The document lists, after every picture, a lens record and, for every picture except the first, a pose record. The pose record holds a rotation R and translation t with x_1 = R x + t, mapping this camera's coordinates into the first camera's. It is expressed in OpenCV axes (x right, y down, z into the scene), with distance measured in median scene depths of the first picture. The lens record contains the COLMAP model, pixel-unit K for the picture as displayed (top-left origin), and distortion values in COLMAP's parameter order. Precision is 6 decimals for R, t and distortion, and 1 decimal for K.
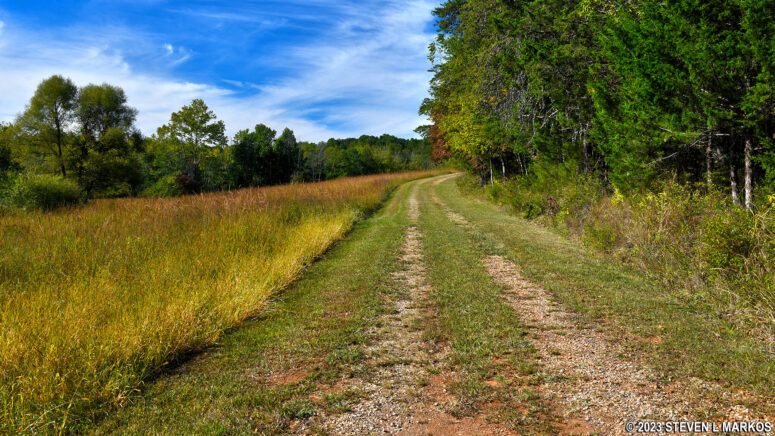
lens RADIAL K [[732.0, 0, 388.1], [0, 732.0, 216.6], [0, 0, 1]] dist [0.001103, 0.000000]
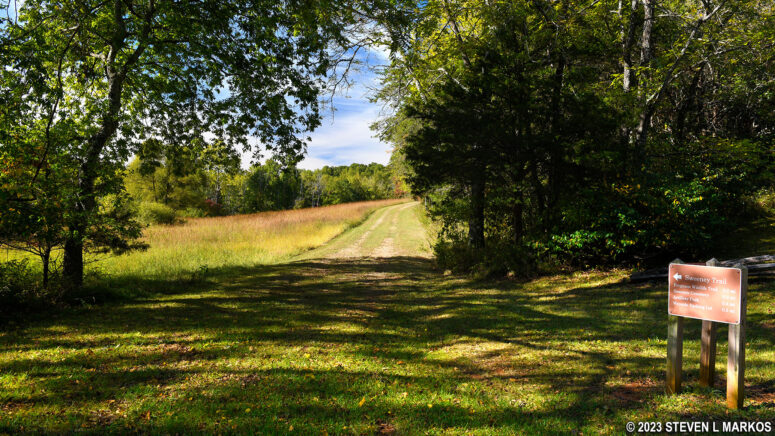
lens RADIAL K [[662.0, 0, 386.8], [0, 662.0, 218.8], [0, 0, 1]] dist [-0.001769, -0.000049]
pose [[0.999851, 0.006615, 0.015931, 0.006066], [-0.006198, 0.999640, -0.026088, 0.003512], [-0.016098, 0.025986, 0.999533, -0.128203]]
